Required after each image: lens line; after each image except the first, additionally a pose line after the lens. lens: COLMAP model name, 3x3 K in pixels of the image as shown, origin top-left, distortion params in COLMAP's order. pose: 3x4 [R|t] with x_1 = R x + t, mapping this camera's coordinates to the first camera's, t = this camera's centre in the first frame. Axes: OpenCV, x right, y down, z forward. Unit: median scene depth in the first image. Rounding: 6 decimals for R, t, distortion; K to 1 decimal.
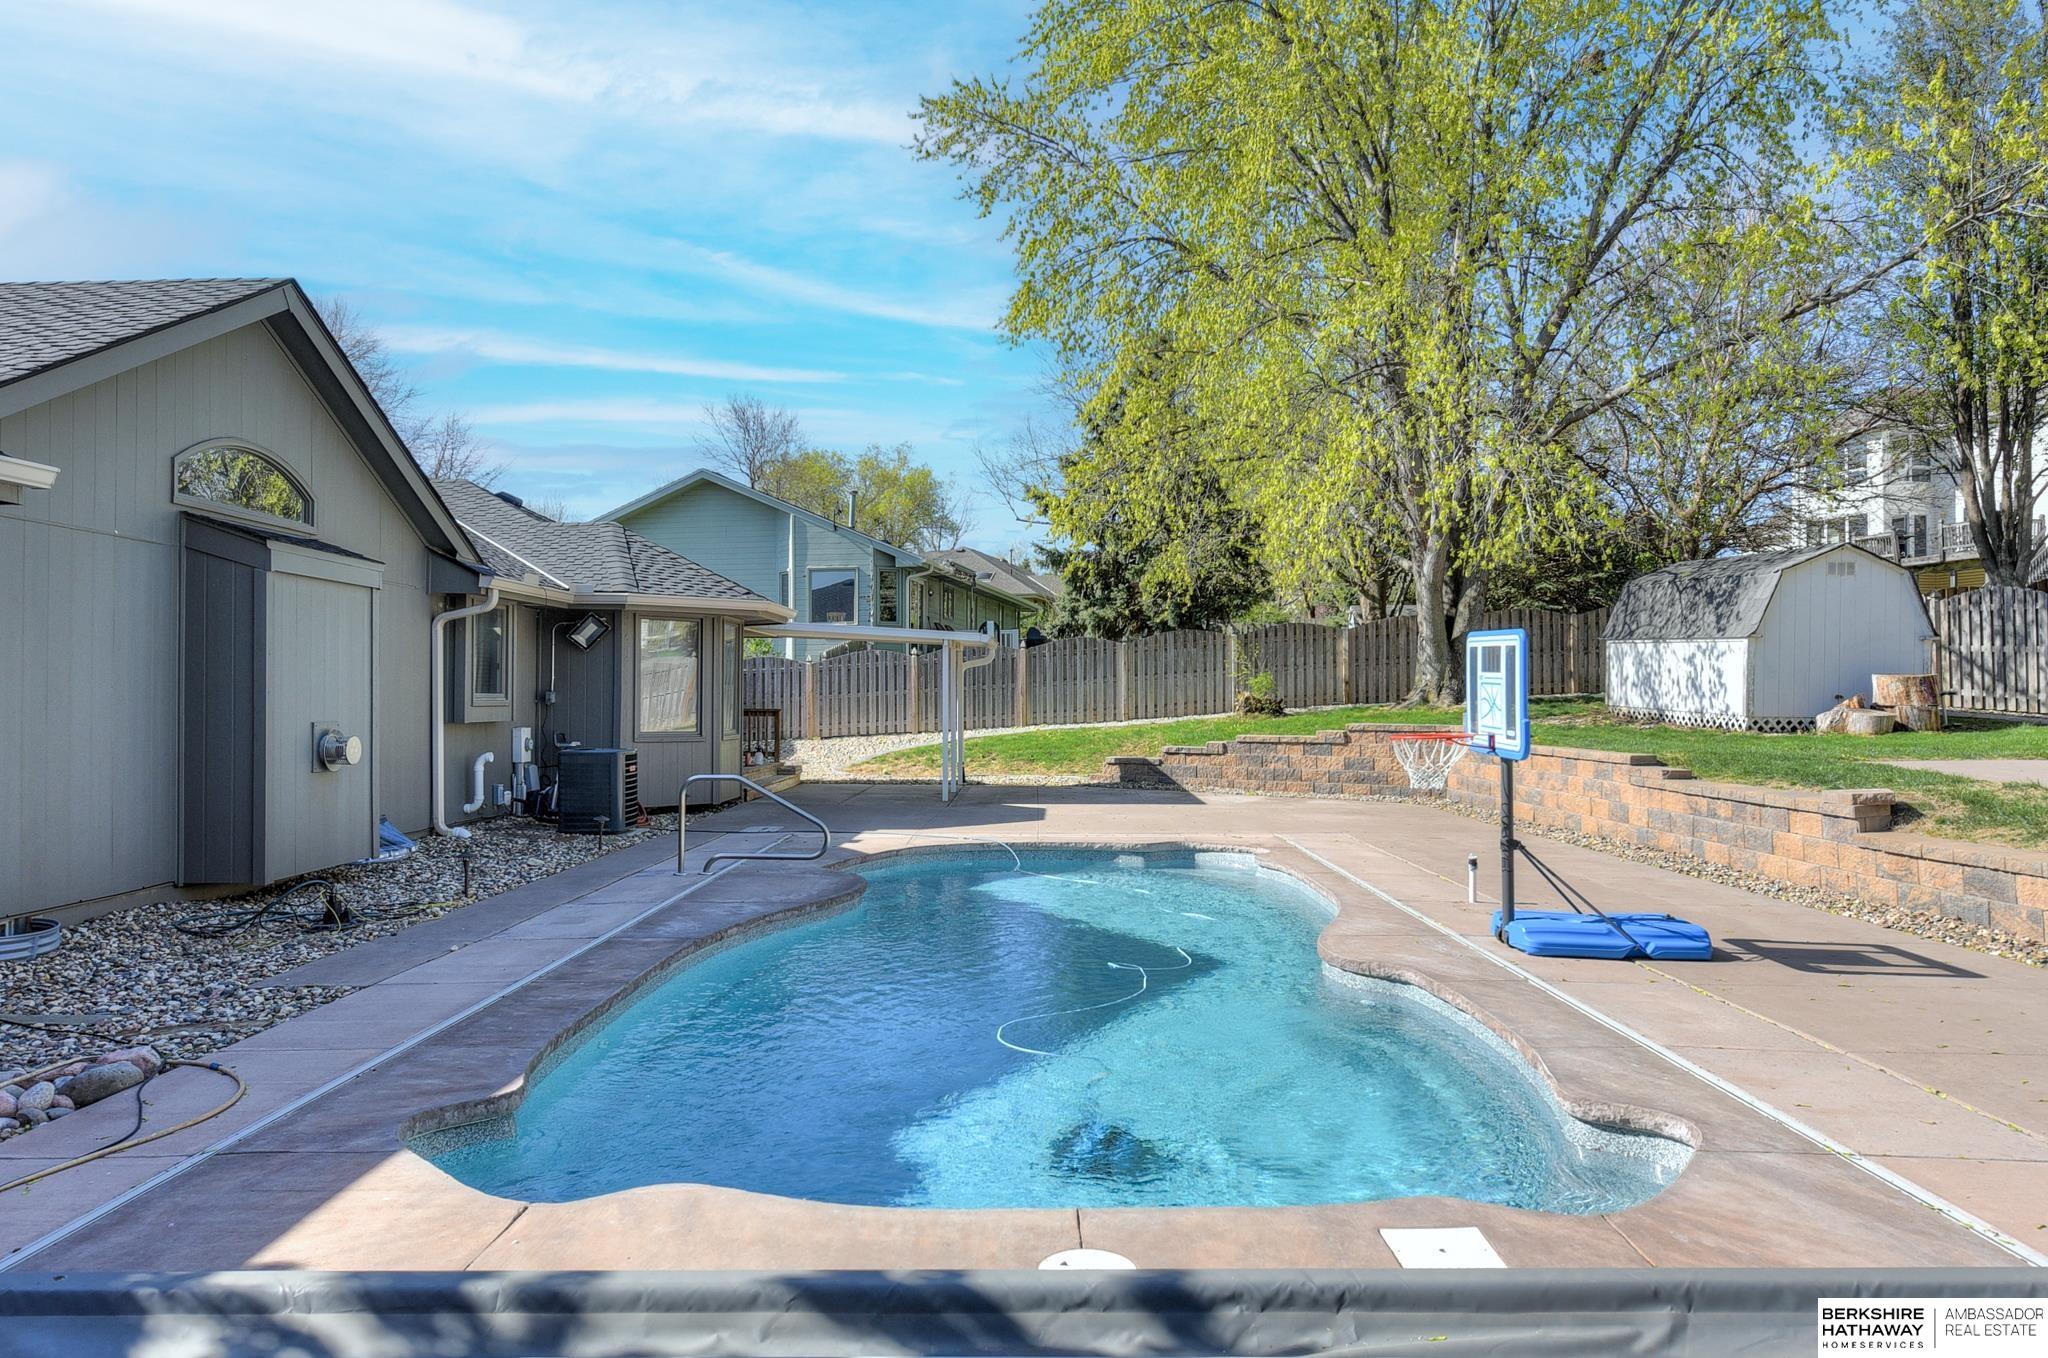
lens RADIAL K [[1370.9, 0, 993.7], [0, 1370.9, 676.5], [0, 0, 1]] dist [0.009706, -0.000126]
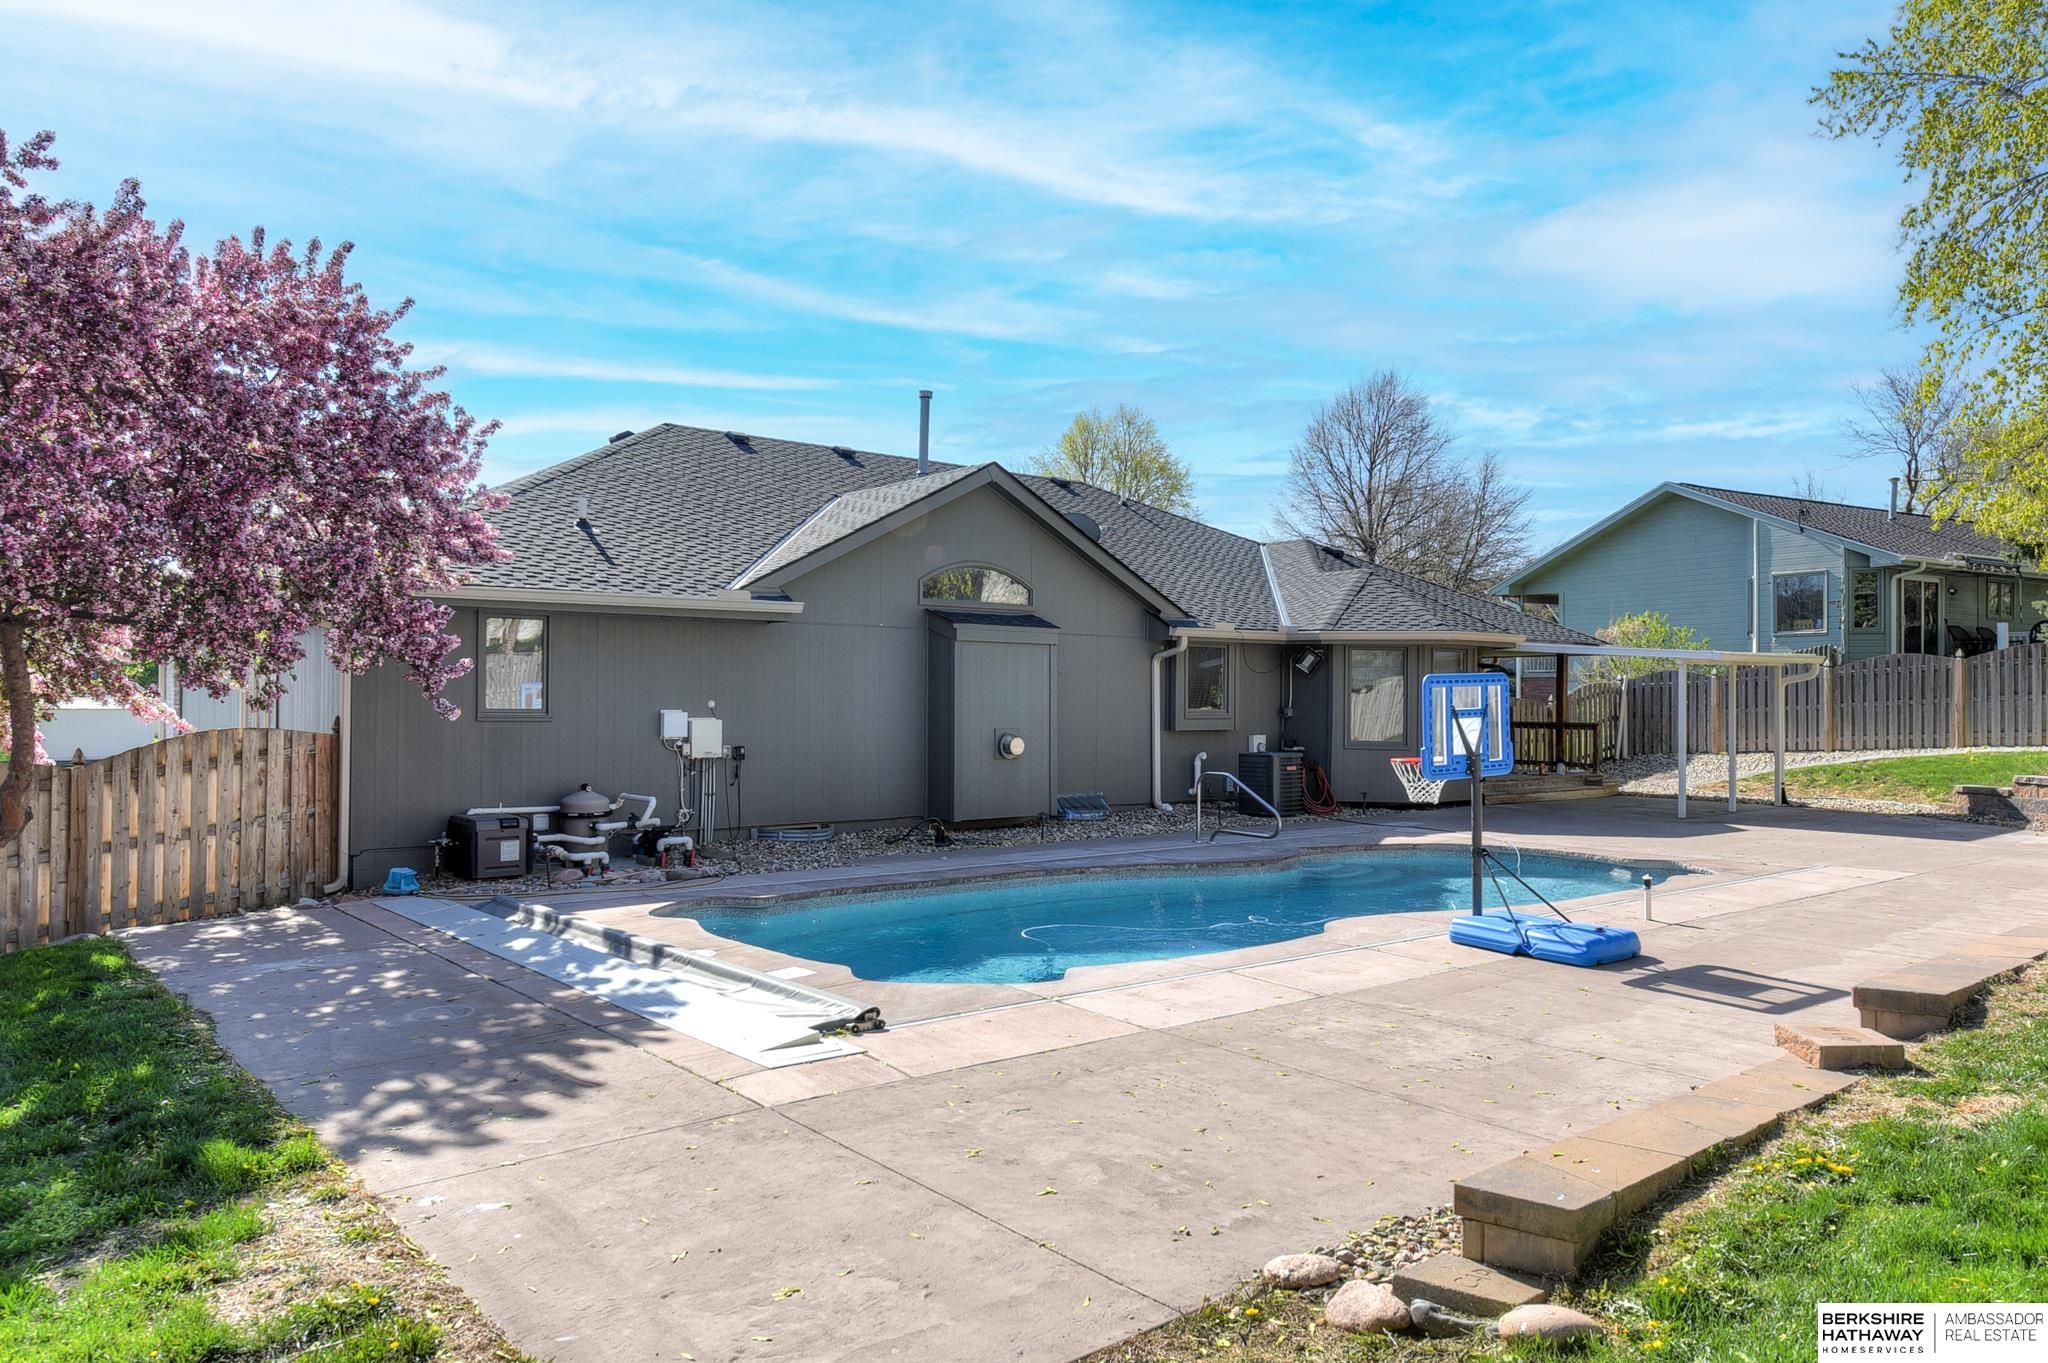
lens RADIAL K [[1397.7, 0, 1024.0], [0, 1397.7, 681.5], [0, 0, 1]] dist [0.007250, -0.001876]
pose [[0.649745, -0.004808, -0.760137, 0.380731], [0.006478, 0.999979, -0.000788, -0.010507], [0.760125, -0.004412, 0.649762, -0.035141]]
